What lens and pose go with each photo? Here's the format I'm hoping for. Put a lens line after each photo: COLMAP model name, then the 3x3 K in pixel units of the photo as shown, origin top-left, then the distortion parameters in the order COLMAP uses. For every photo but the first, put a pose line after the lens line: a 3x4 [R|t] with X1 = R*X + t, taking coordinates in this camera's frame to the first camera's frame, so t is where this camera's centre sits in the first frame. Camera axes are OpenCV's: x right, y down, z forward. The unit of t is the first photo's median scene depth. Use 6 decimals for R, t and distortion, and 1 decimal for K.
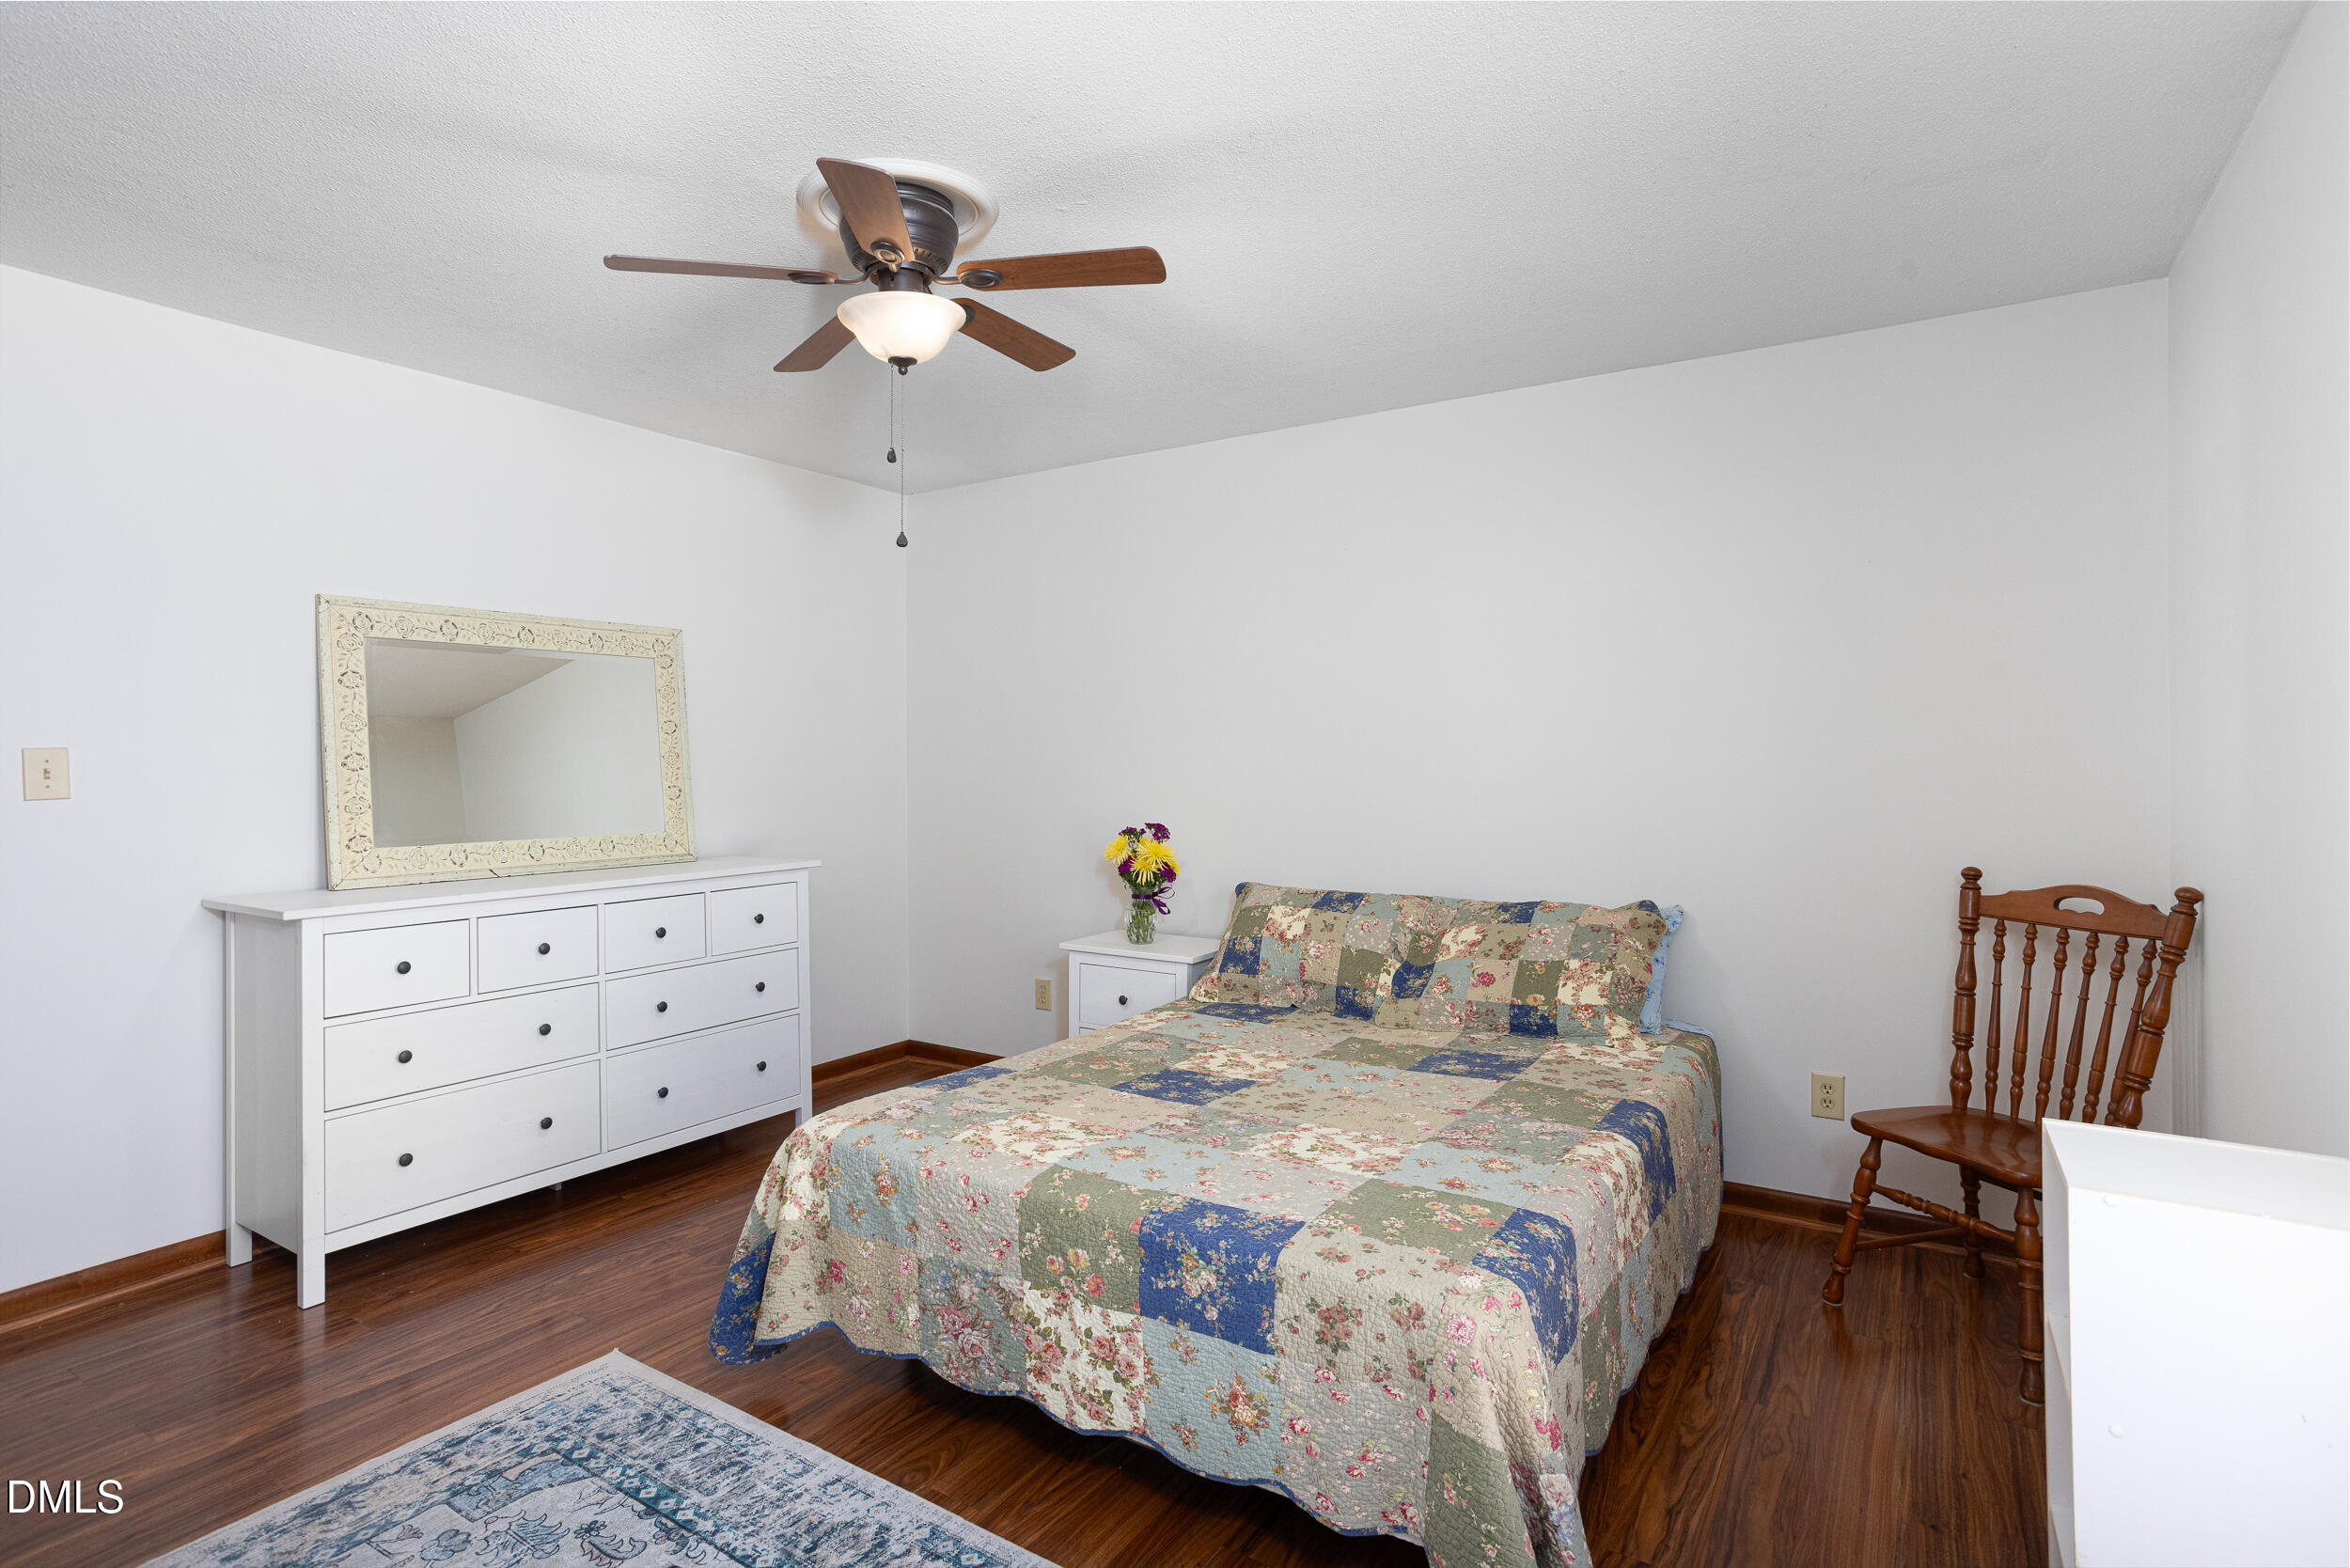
lens RADIAL K [[1191.2, 0, 1184.2], [0, 1191.2, 778.1], [0, 0, 1]] dist [-0.016780, 0.007137]
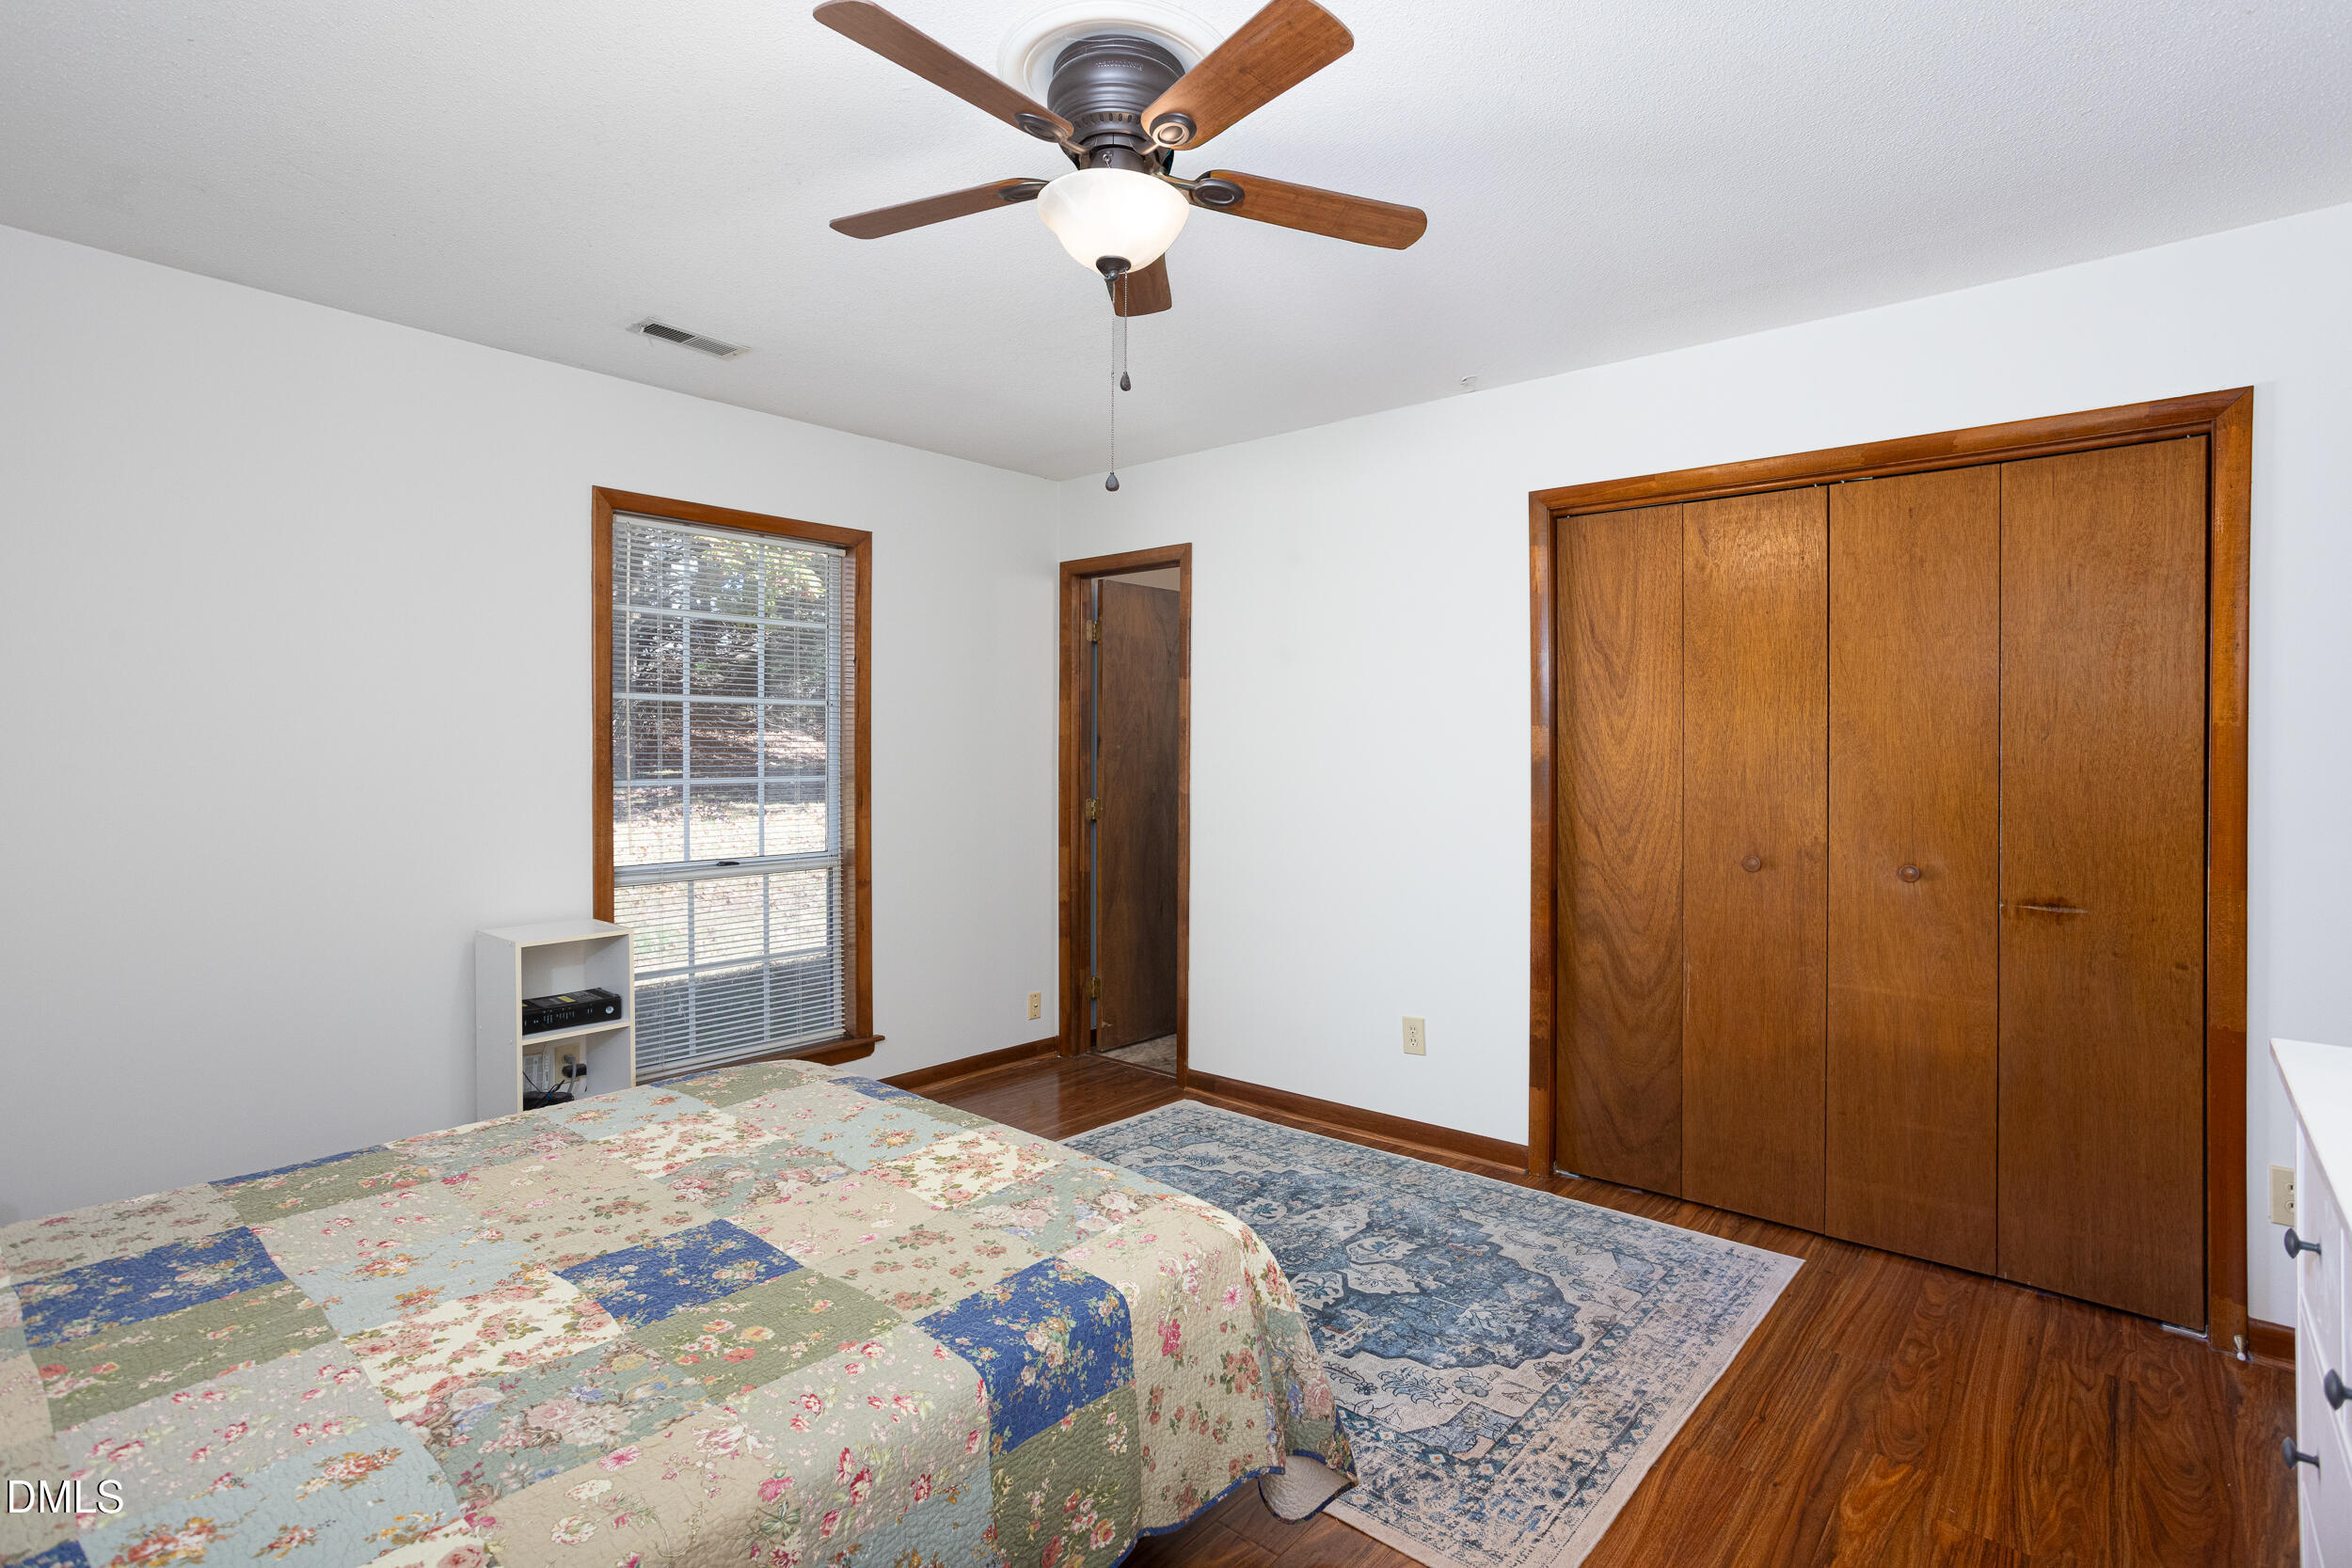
lens RADIAL K [[1192.1, 0, 1177.8], [0, 1192.1, 774.9], [0, 0, 1]] dist [-0.016780, 0.007137]
pose [[-0.988549, 0.001449, 0.150892, -0.411231], [0.006648, 0.999401, 0.033954, -0.026588], [-0.150753, 0.034568, -0.987967, 1.822599]]
